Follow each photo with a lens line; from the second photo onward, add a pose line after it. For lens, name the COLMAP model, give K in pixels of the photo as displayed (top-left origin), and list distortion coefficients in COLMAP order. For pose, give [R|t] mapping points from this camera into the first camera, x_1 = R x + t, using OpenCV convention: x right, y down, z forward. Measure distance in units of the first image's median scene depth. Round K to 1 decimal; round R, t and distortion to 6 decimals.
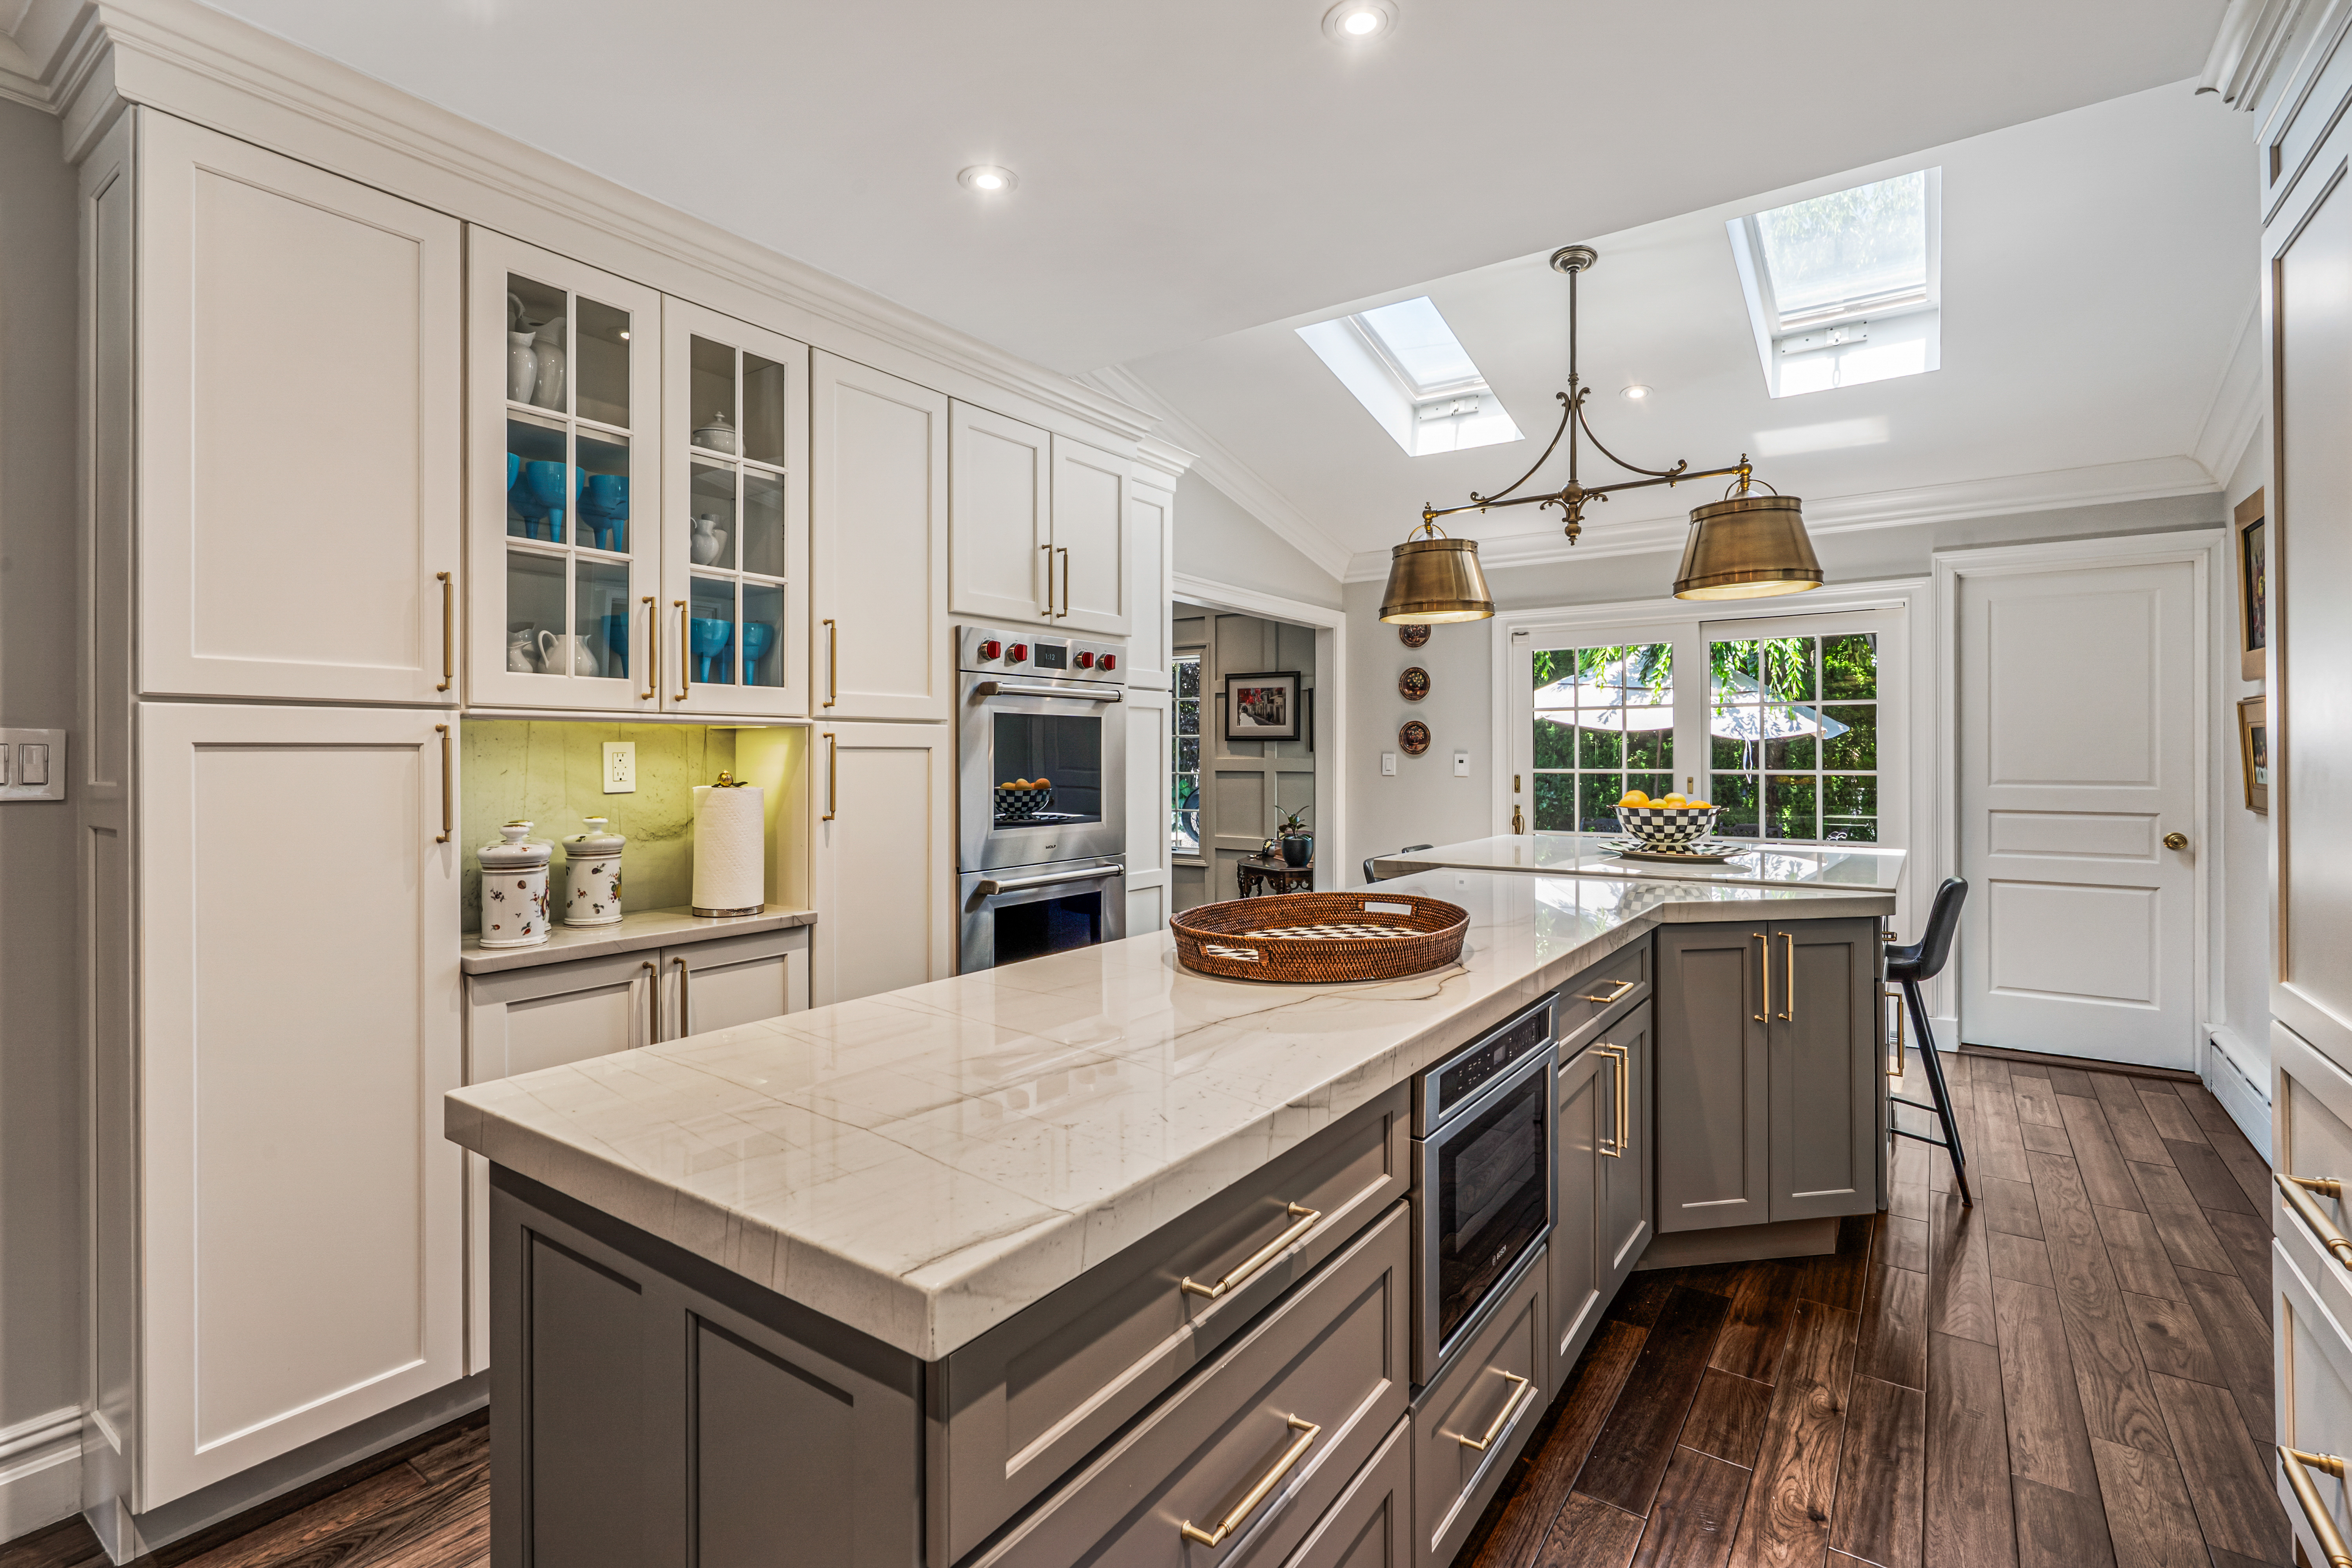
lens RADIAL K [[1088.7, 0, 1110.4], [0, 1088.7, 748.3], [0, 0, 1]] dist [-0.014405, -0.000140]
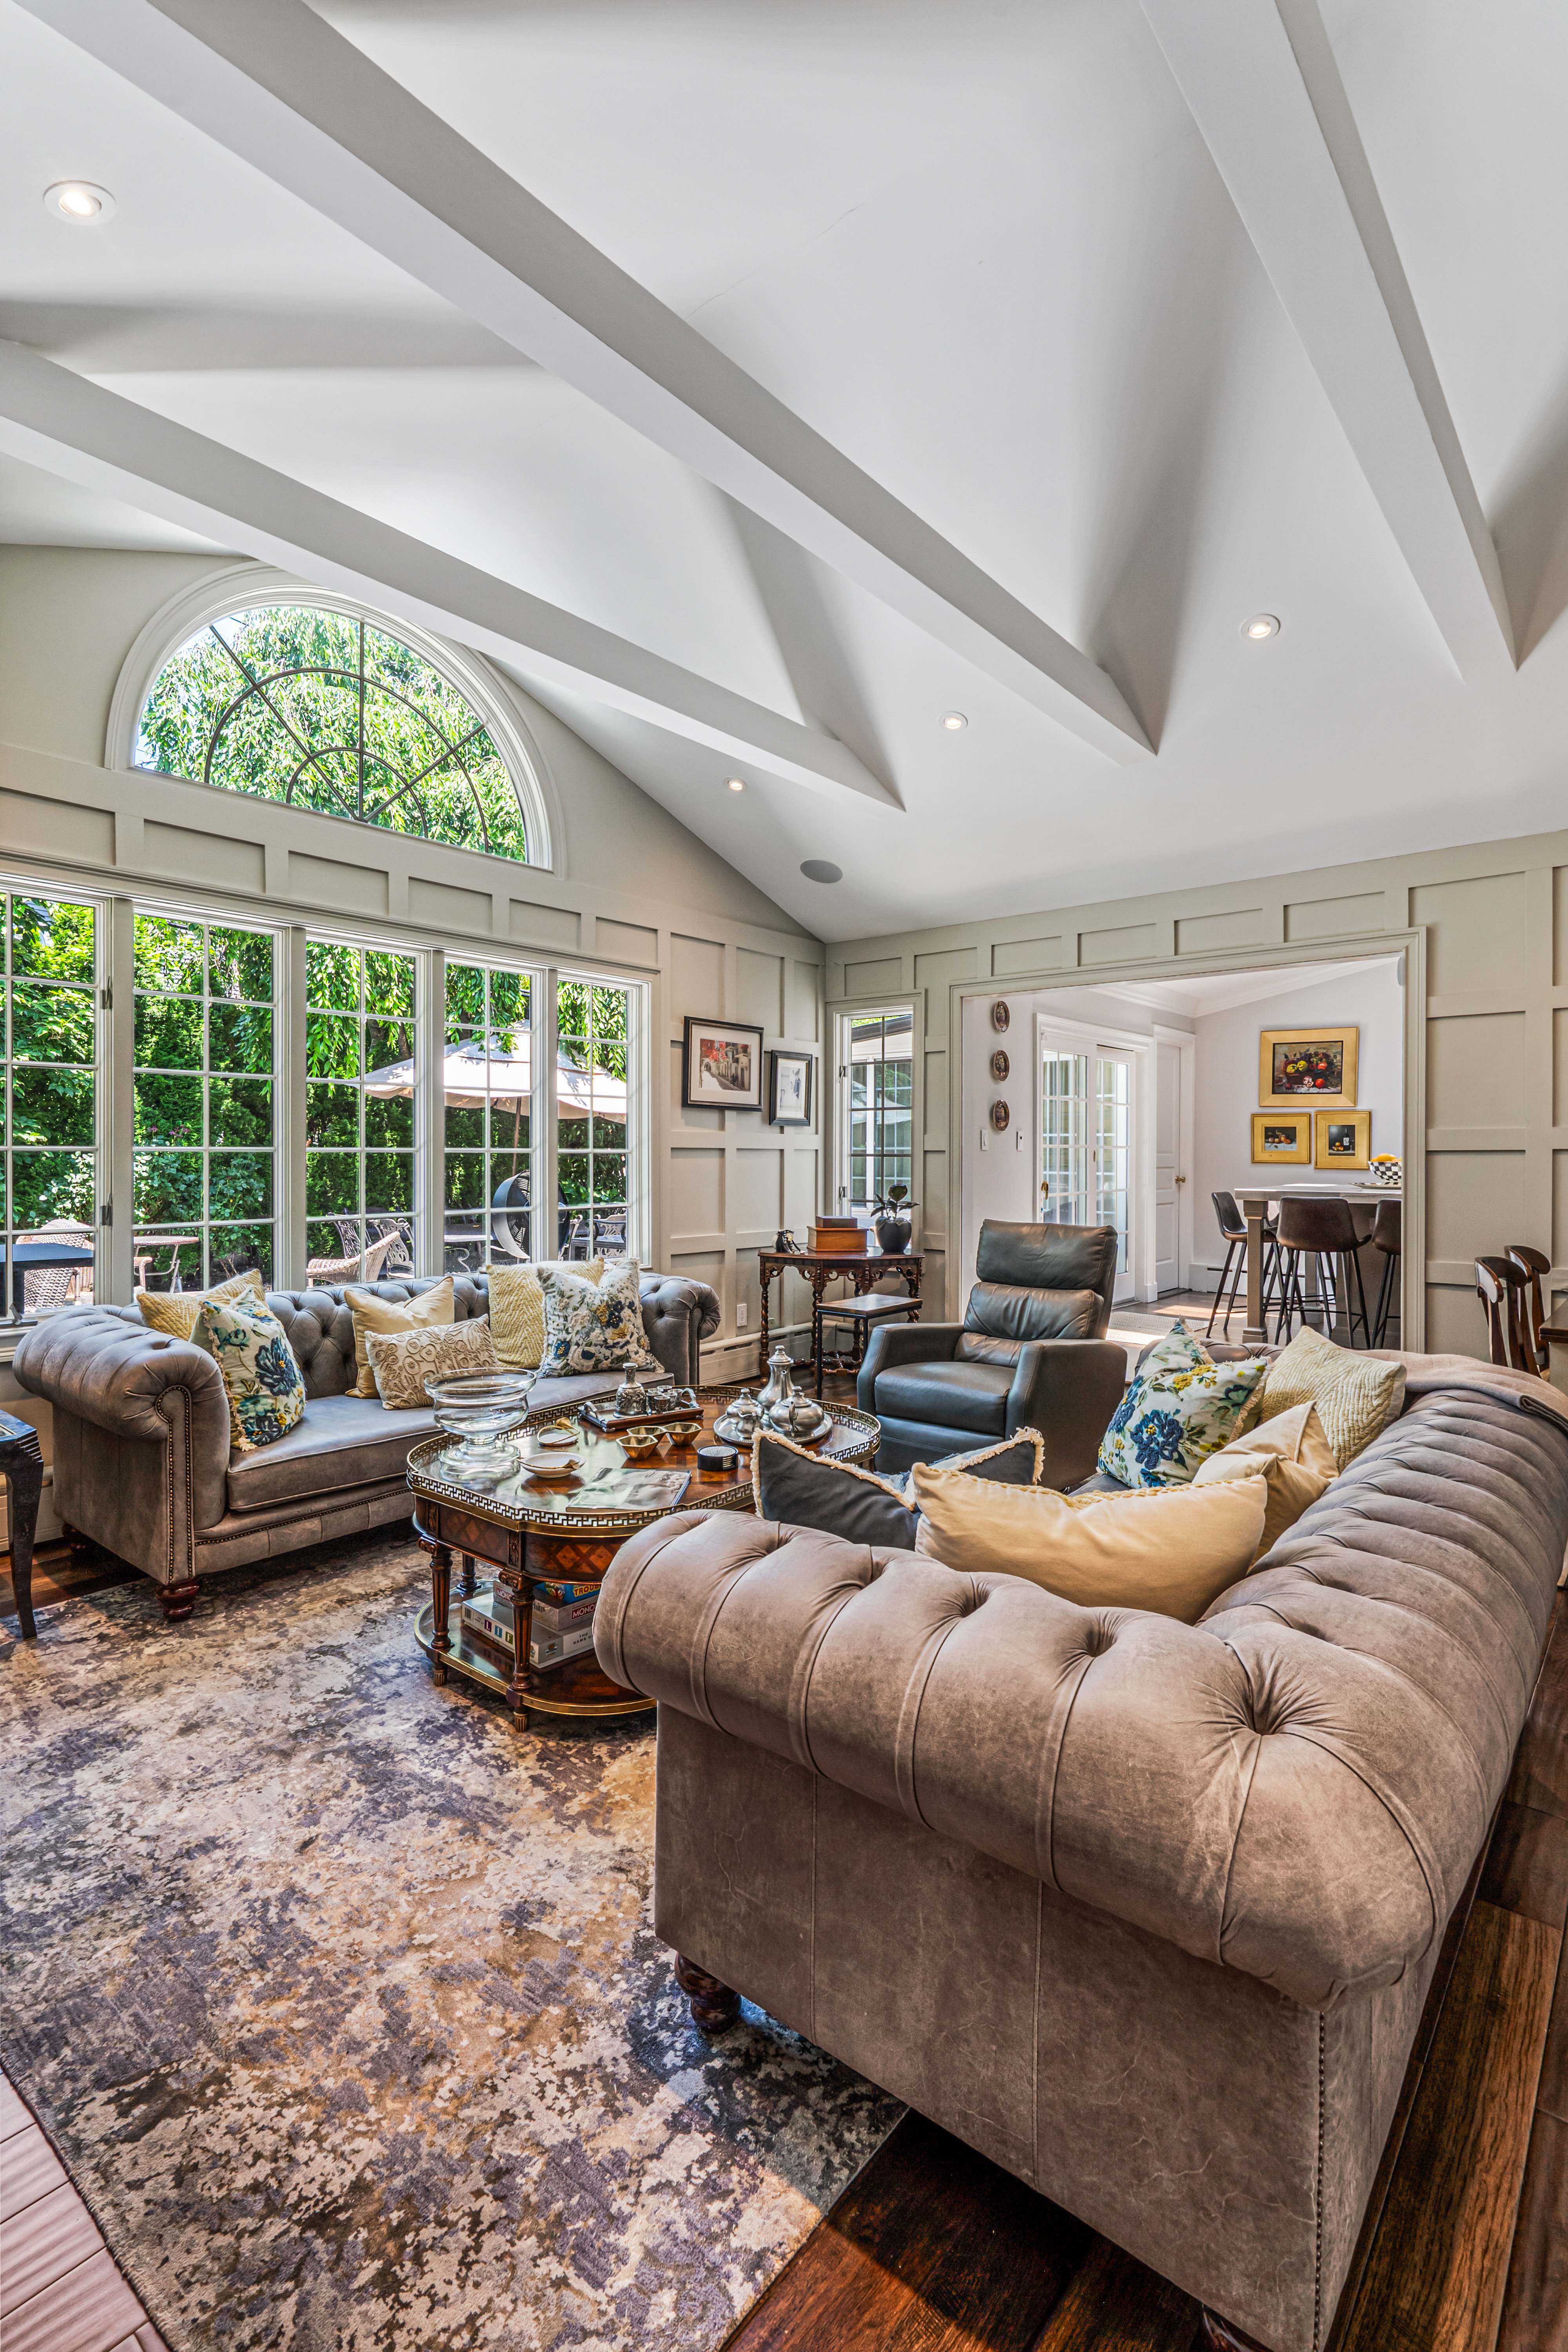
lens RADIAL K [[1088.7, 0, 784.4], [0, 1088.7, 1164.6], [0, 0, 1]] dist [-0.014405, -0.000140]
pose [[0.045416, -0.014214, 0.998867, -0.964727], [-0.013311, 0.999801, 0.014833, 0.030657], [-0.998879, -0.013970, 0.045218, 1.393326]]
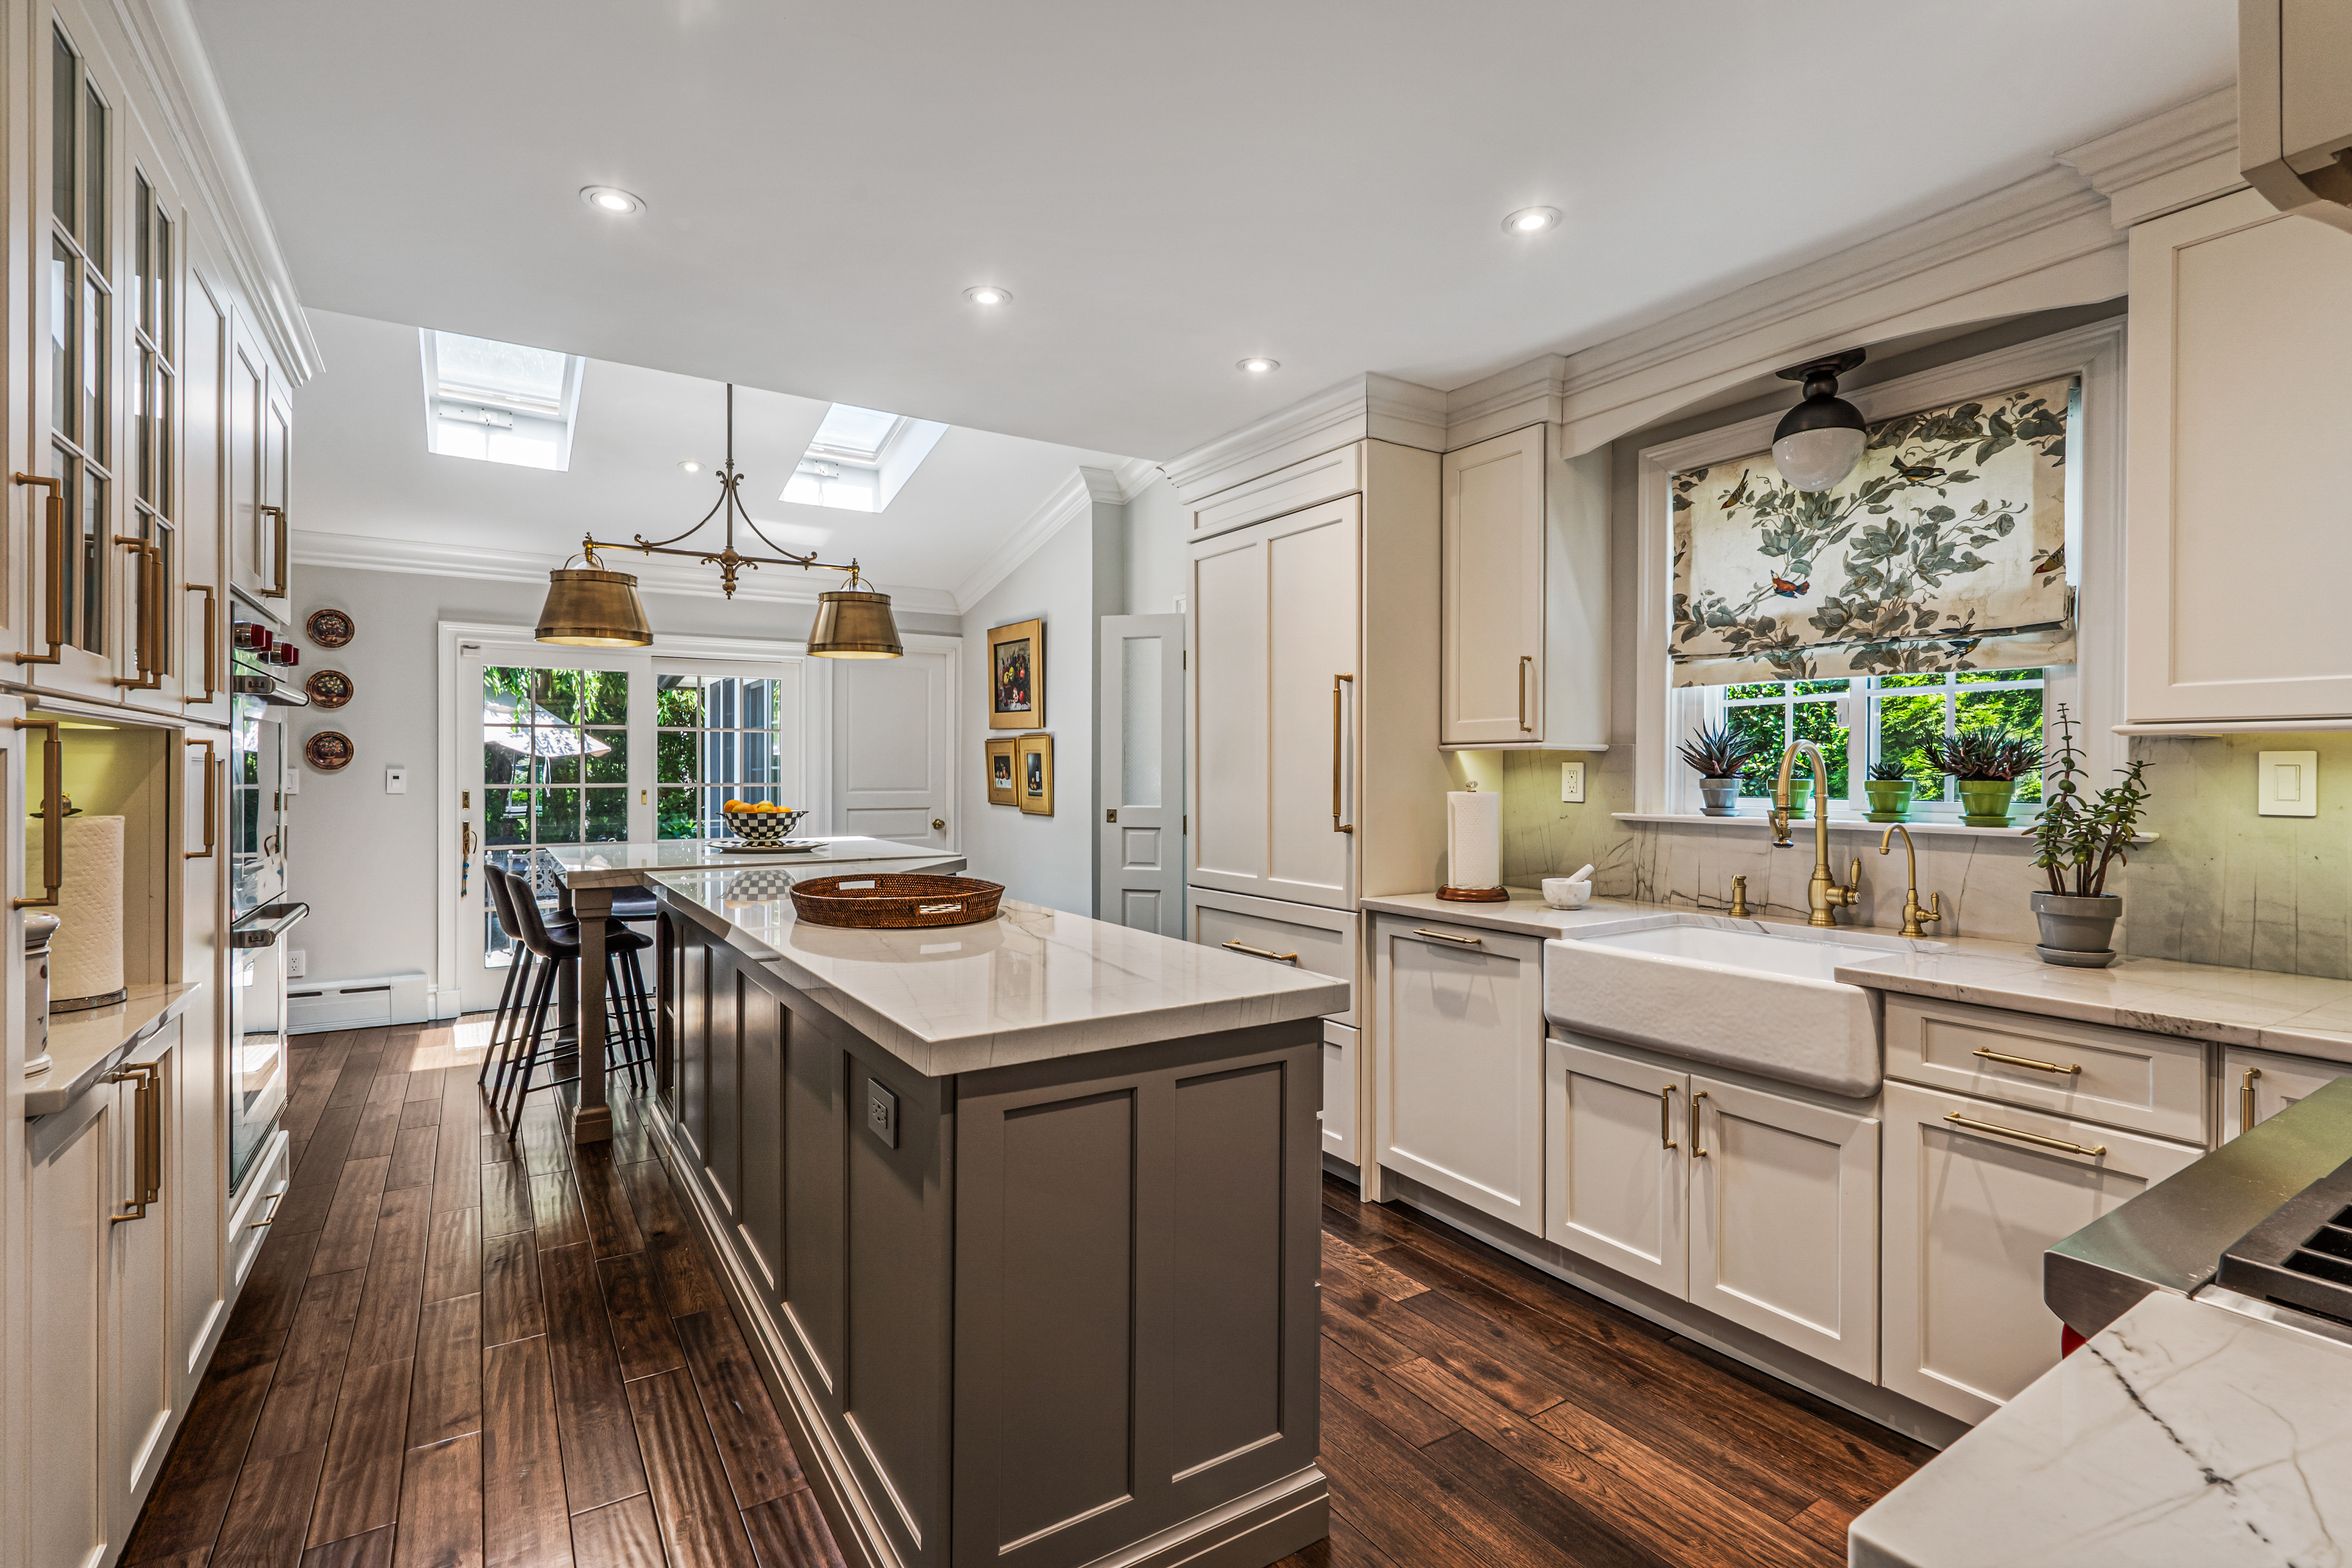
lens RADIAL K [[1088.7, 0, 1169.5], [0, 1088.7, 776.8], [0, 0, 1]] dist [-0.014405, -0.000140]
pose [[0.344998, -0.002923, 0.938599, -0.365459], [-0.008120, 0.999948, 0.006099, 0.000789], [-0.938568, -0.009725, 0.344956, 0.072994]]
